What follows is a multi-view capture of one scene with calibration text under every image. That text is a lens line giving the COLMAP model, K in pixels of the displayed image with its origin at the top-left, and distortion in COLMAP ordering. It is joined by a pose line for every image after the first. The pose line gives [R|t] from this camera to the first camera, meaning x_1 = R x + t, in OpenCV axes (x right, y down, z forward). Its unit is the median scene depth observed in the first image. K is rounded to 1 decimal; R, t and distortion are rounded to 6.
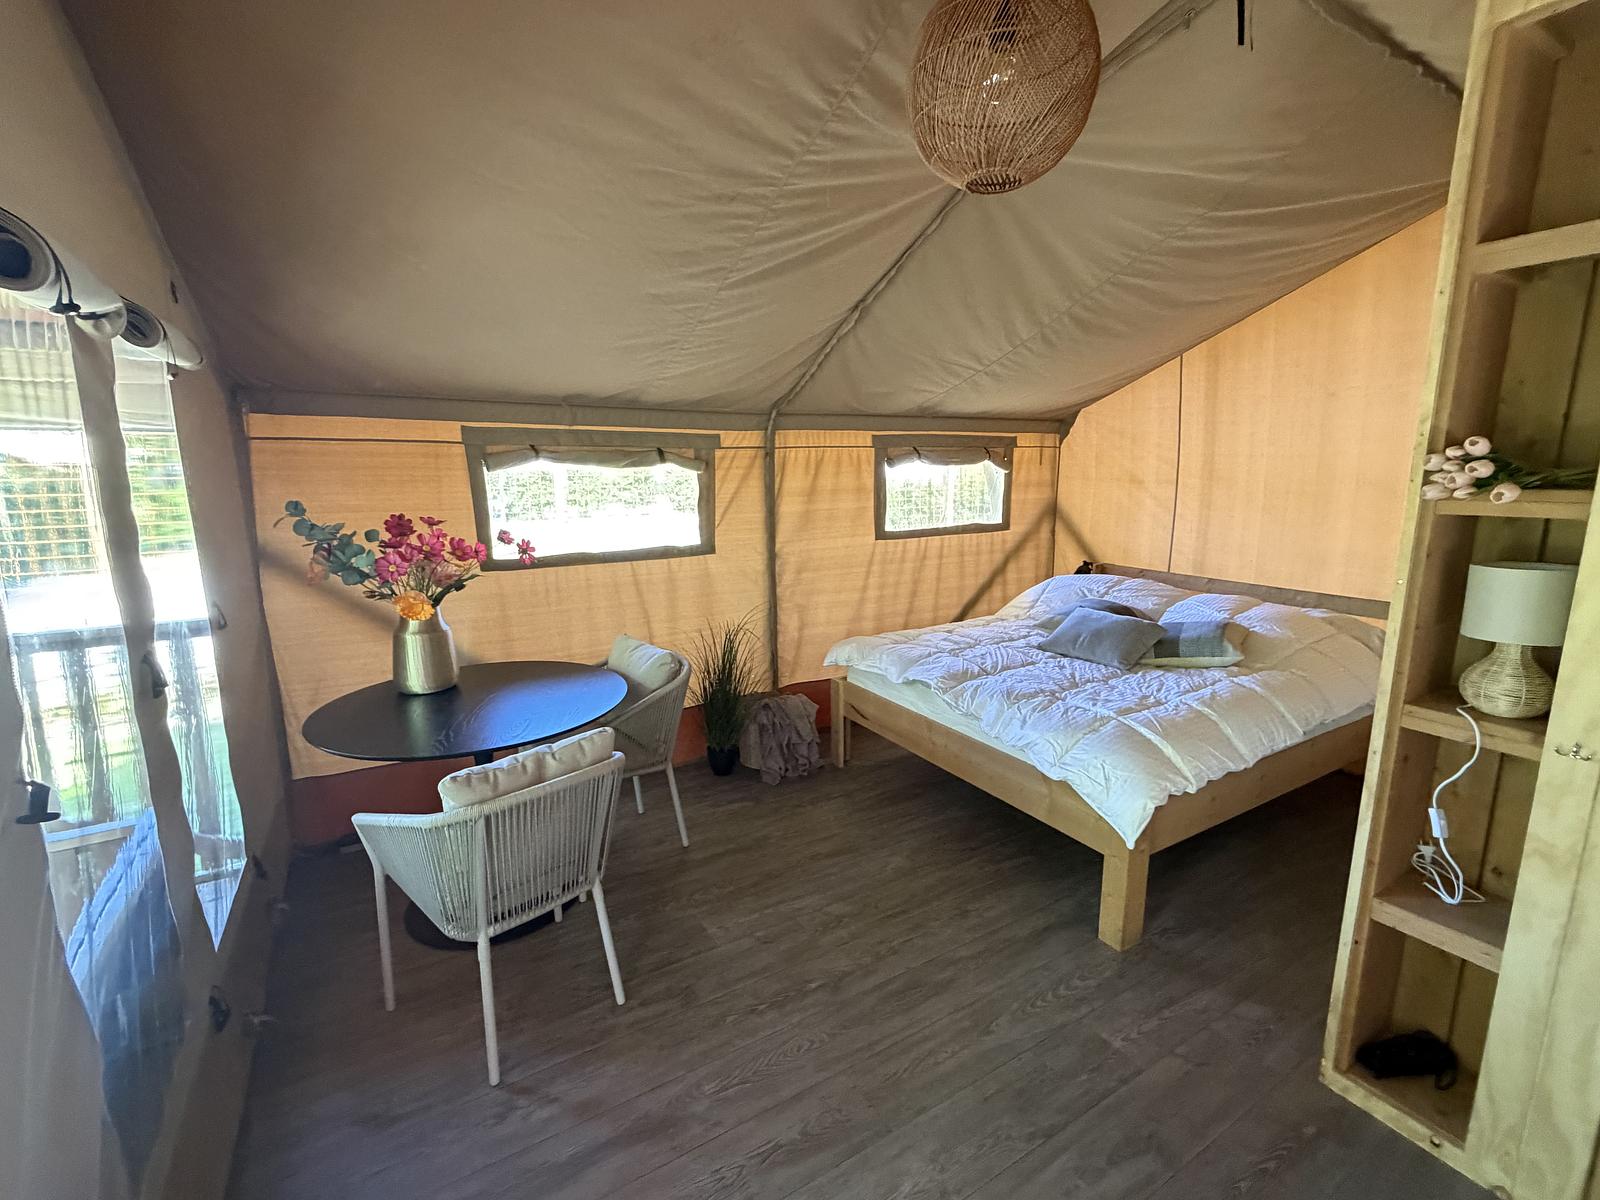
lens RADIAL K [[702.5, 0, 798.4], [0, 702.5, 601.1], [0, 0, 1]] dist [0.003227, -0.000674]
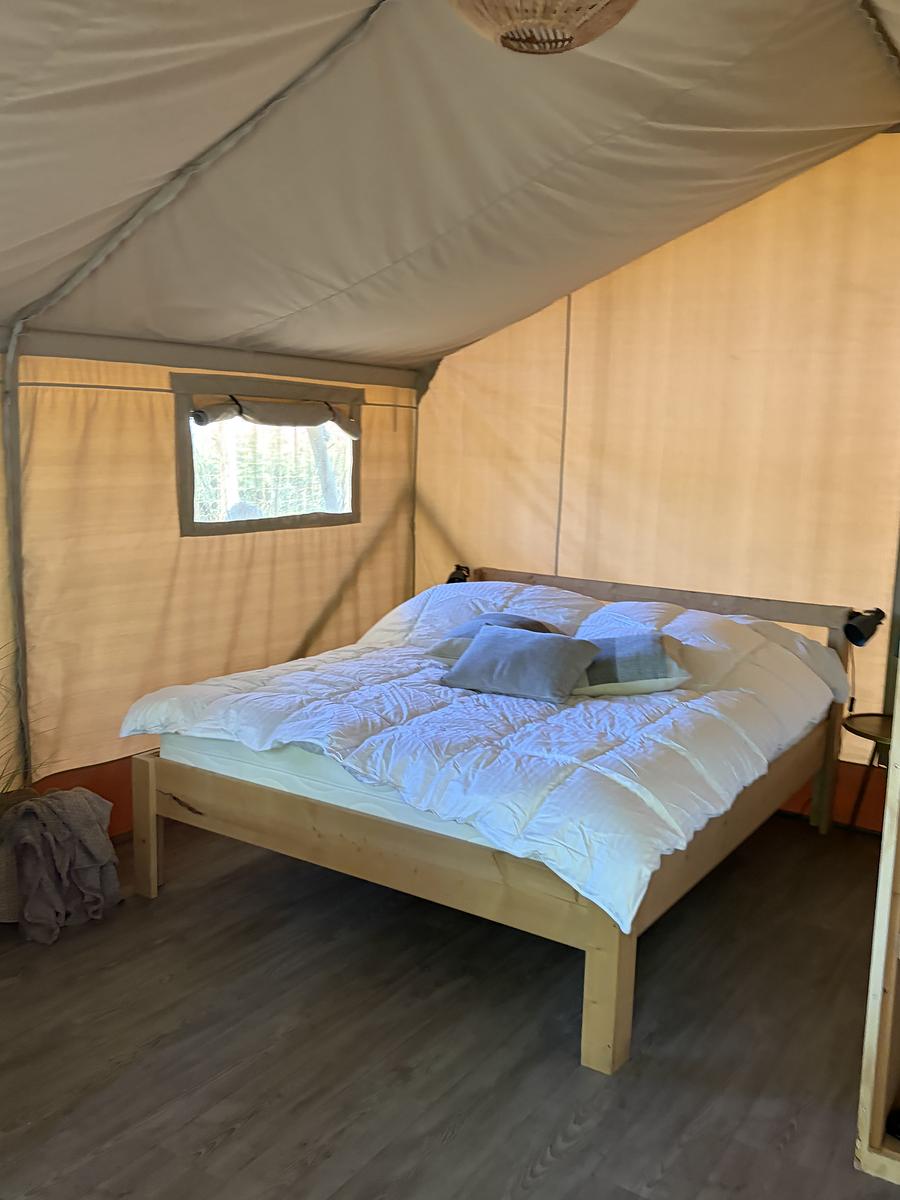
lens RADIAL K [[1071.2, 0, 445.1], [0, 1071.2, 605.7], [0, 0, 1]] dist [0.027501, -0.007512]
pose [[0.897462, -0.033411, 0.439825, -0.153159], [0.046393, 0.998746, -0.018795, 0.008970], [-0.438646, 0.037272, 0.897887, 0.020927]]
